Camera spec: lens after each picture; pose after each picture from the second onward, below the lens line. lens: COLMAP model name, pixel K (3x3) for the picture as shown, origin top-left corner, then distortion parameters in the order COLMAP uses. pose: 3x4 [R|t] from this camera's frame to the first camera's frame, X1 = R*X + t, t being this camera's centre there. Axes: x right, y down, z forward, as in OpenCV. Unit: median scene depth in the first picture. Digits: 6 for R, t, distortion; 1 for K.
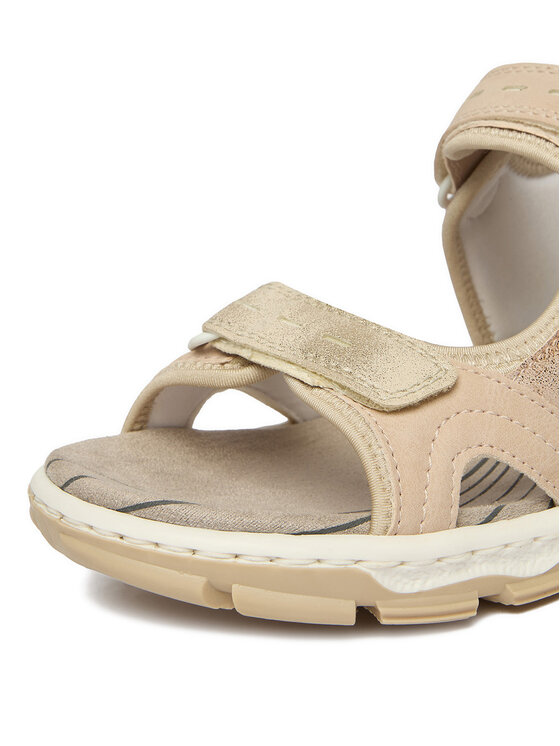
lens RADIAL K [[1249.0, 0, 280.0], [0, 1249.0, 373.0], [0, 0, 1]] dist [-0.018892, 0.017350]
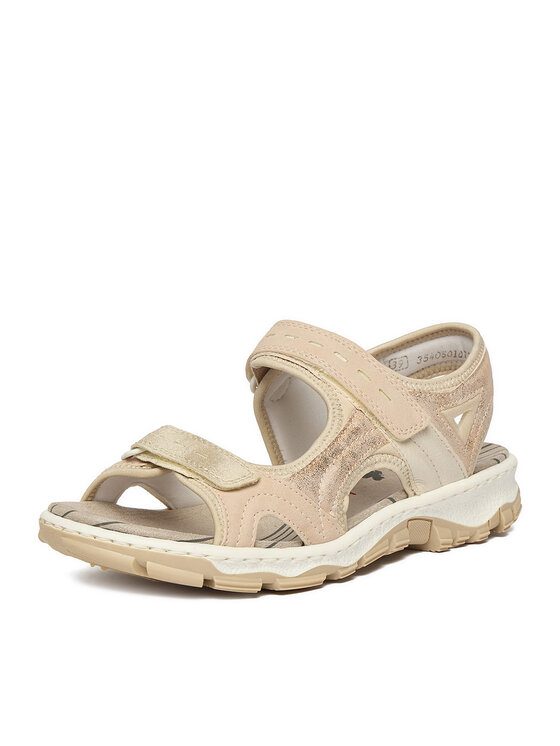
lens RADIAL K [[2194.0, 0, 280.0], [0, 2194.0, 373.0], [0, 0, 1]] dist [0.041272, 0.166739]
pose [[0.990997, 0.079691, 0.107583, -0.226040], [-0.062885, 0.986462, -0.151457, 0.378941], [-0.118196, 0.143328, 0.982592, -2.571998]]
